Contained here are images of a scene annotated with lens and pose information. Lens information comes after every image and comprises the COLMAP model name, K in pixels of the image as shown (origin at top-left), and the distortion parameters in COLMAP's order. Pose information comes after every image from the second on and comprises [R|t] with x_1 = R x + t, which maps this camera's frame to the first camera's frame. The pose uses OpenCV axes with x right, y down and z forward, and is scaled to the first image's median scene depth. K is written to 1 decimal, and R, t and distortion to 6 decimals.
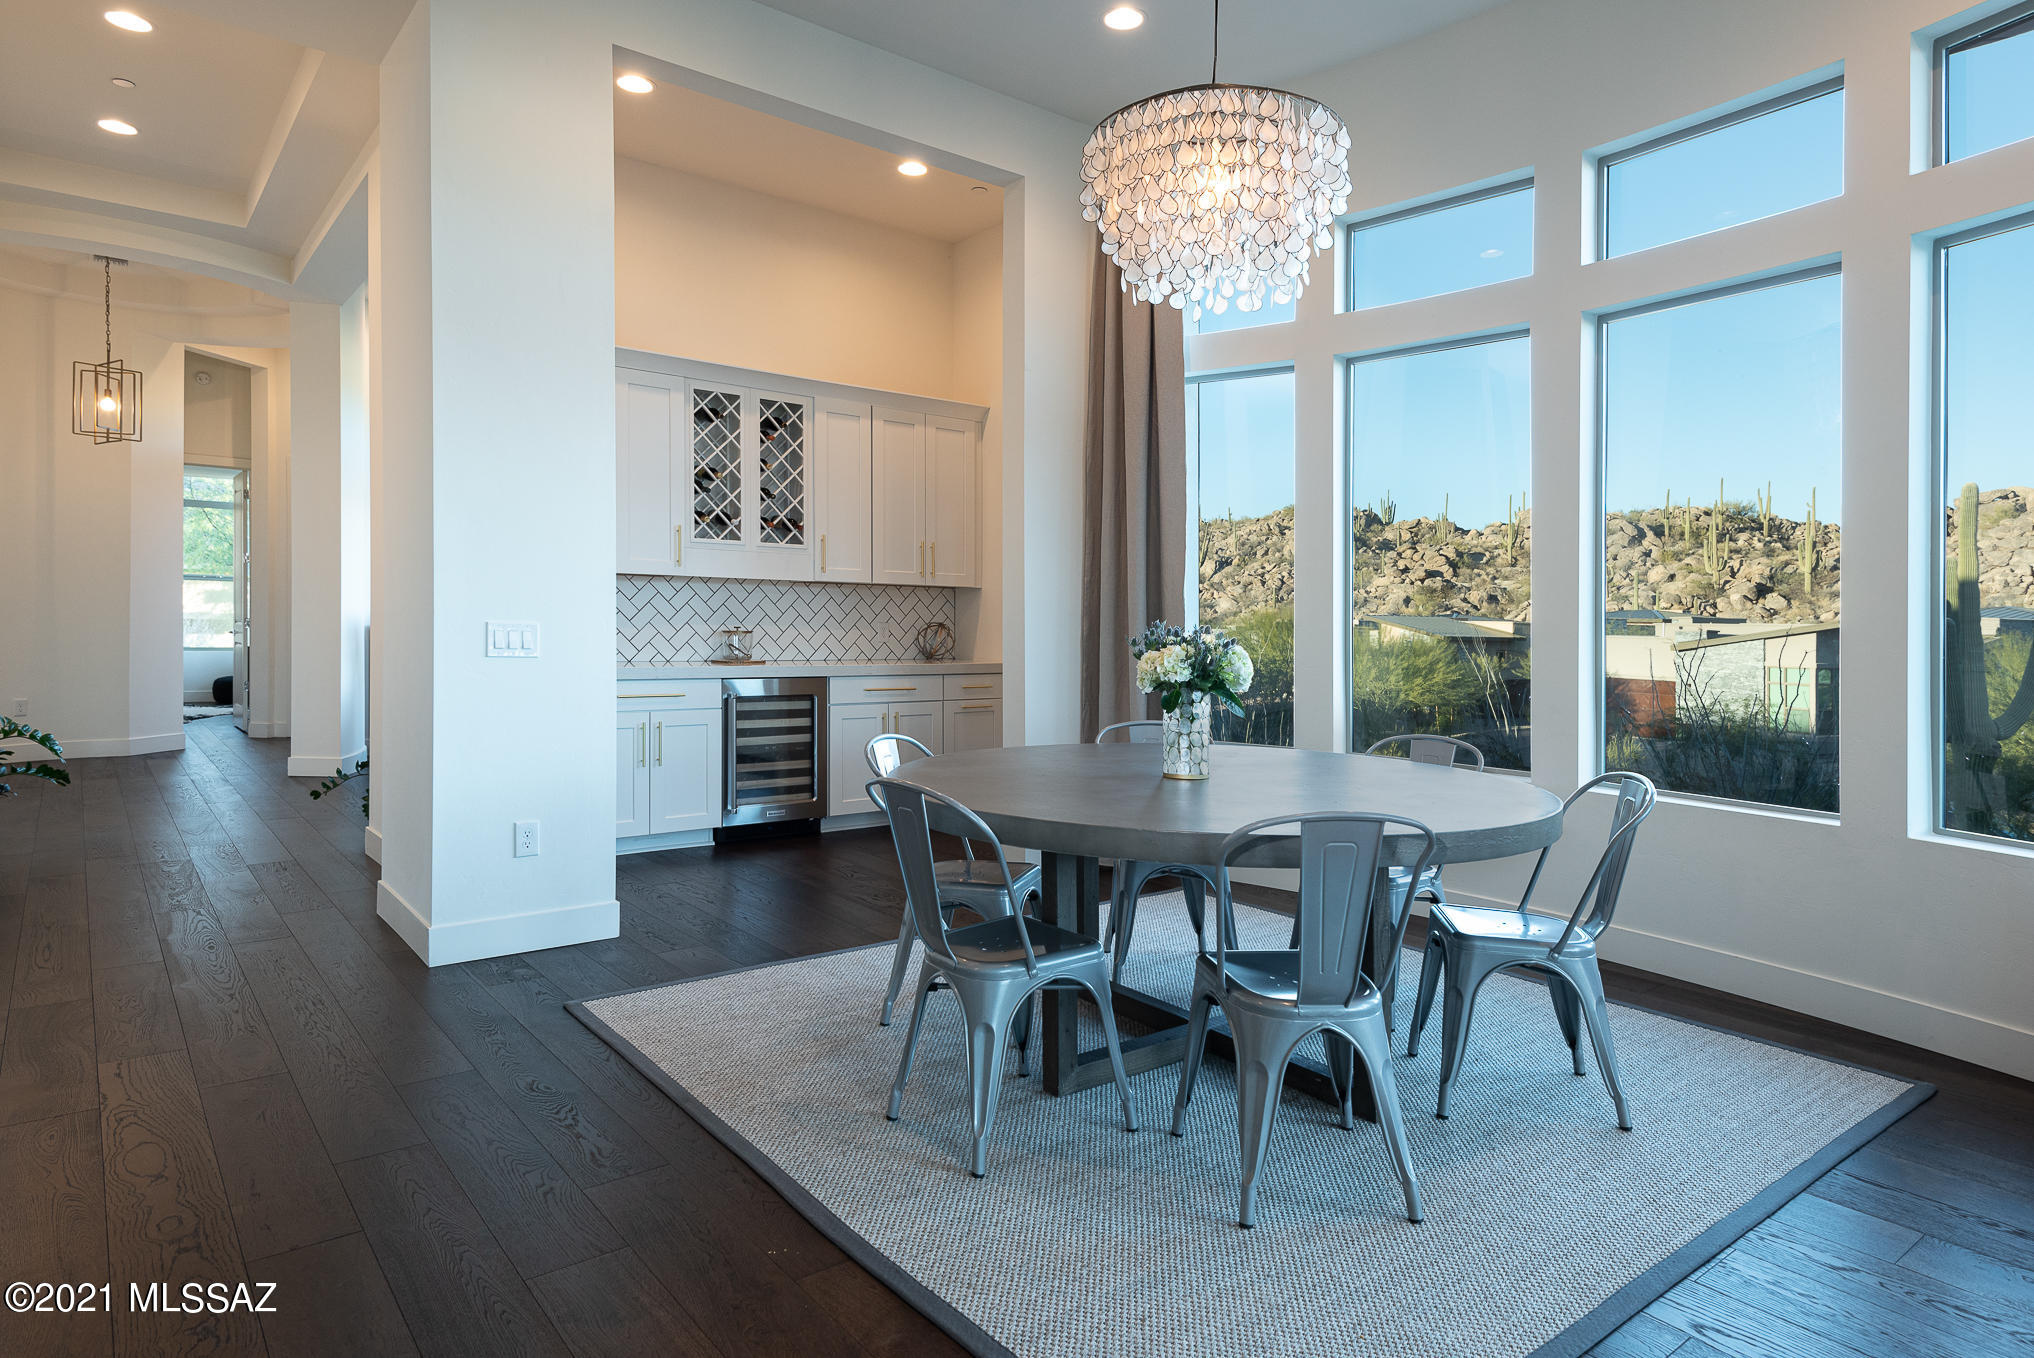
lens RADIAL K [[1203.0, 0, 1001.1], [0, 1203.0, 637.4], [0, 0, 1]] dist [0.005134, -0.000448]
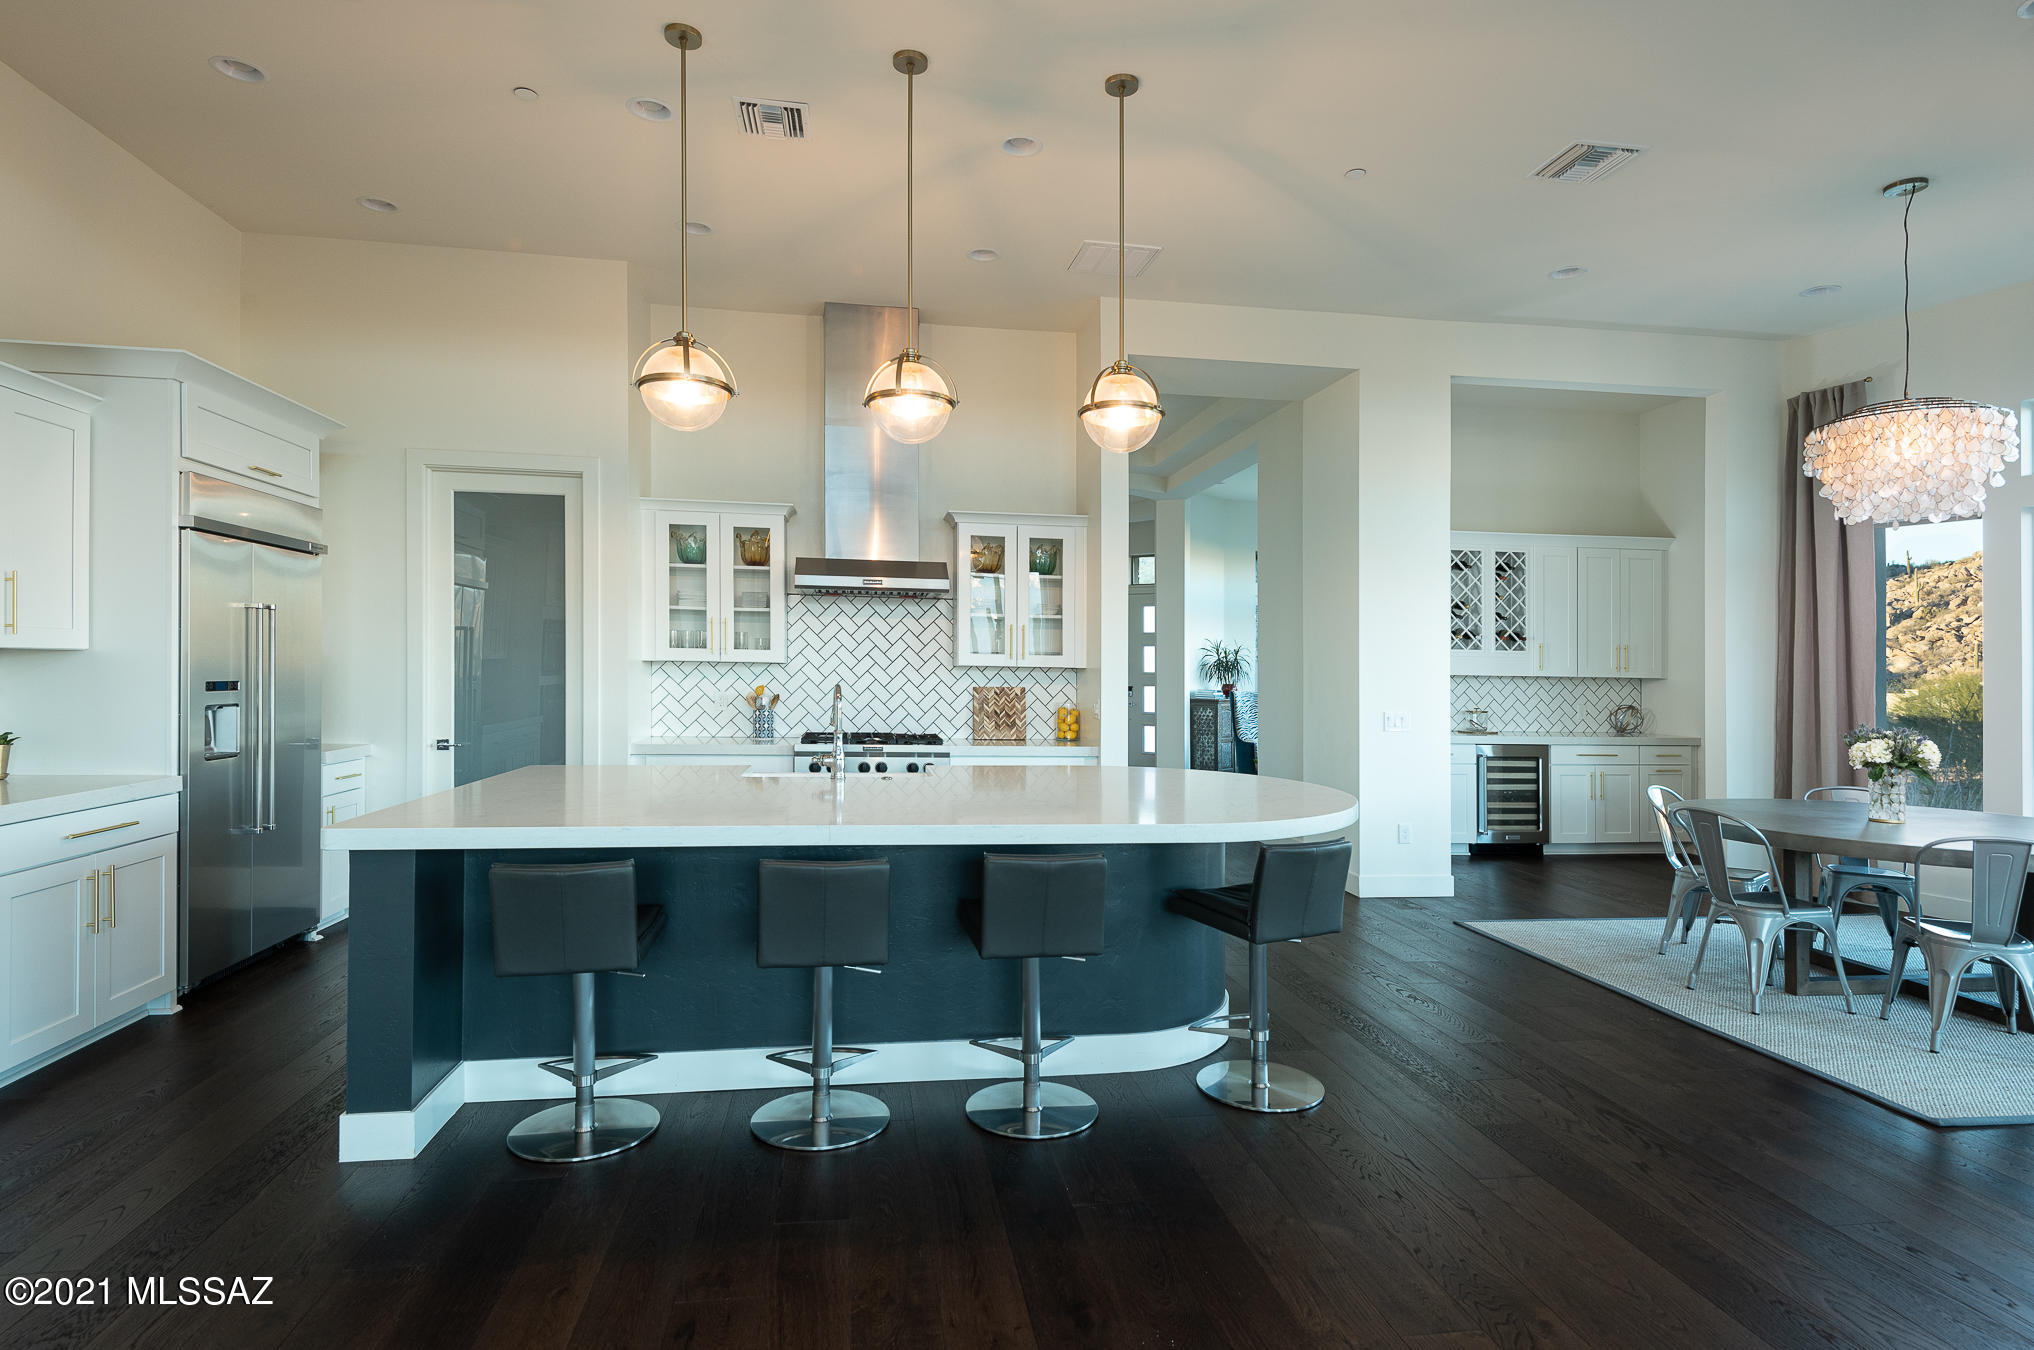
lens RADIAL K [[1032.7, 0, 1009.2], [0, 1032.7, 676.2], [0, 0, 1]] dist [0.000597, -0.006185]
pose [[0.862077, 0.000189, -0.506777, -0.075381], [-0.010771, 0.999781, -0.017950, -0.019378], [0.506662, 0.020933, 0.861890, -0.370822]]
